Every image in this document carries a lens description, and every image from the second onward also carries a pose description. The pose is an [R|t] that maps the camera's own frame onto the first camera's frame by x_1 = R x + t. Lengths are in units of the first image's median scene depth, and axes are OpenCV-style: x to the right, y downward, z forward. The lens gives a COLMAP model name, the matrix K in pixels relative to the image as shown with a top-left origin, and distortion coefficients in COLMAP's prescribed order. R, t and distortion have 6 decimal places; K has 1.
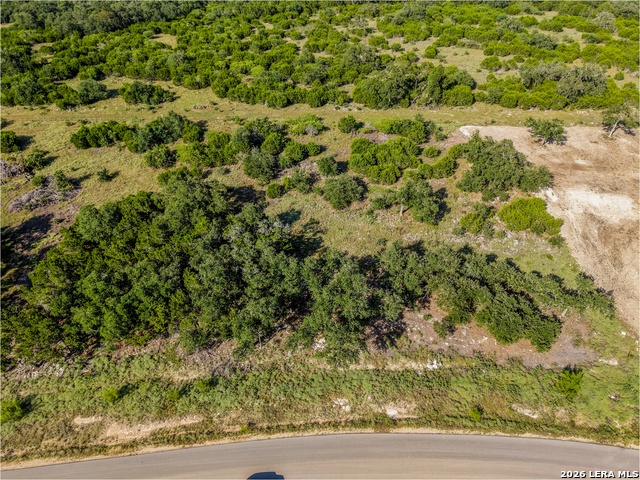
lens RADIAL K [[427.1, 0, 319.1], [0, 427.1, 242.1], [0, 0, 1]] dist [0.032272, -0.032716]
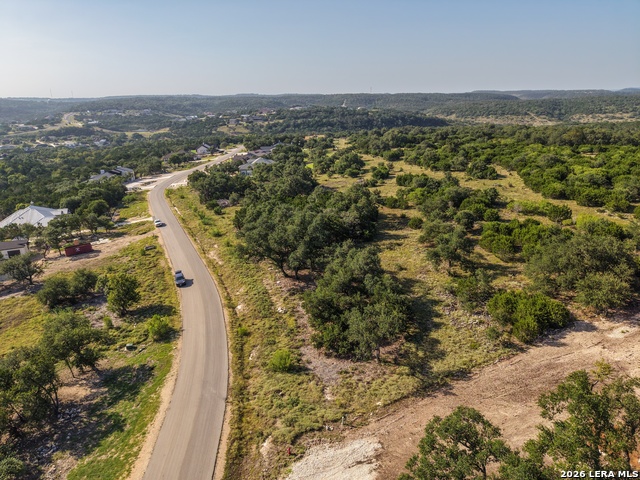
lens RADIAL K [[427.1, 0, 319.1], [0, 427.1, 242.1], [0, 0, 1]] dist [0.032272, -0.032716]
pose [[0.314725, 0.296849, -0.901570, 0.925013], [-0.558777, 0.825752, 0.076824, -0.018656], [0.767279, 0.479598, 0.425757, 0.326242]]
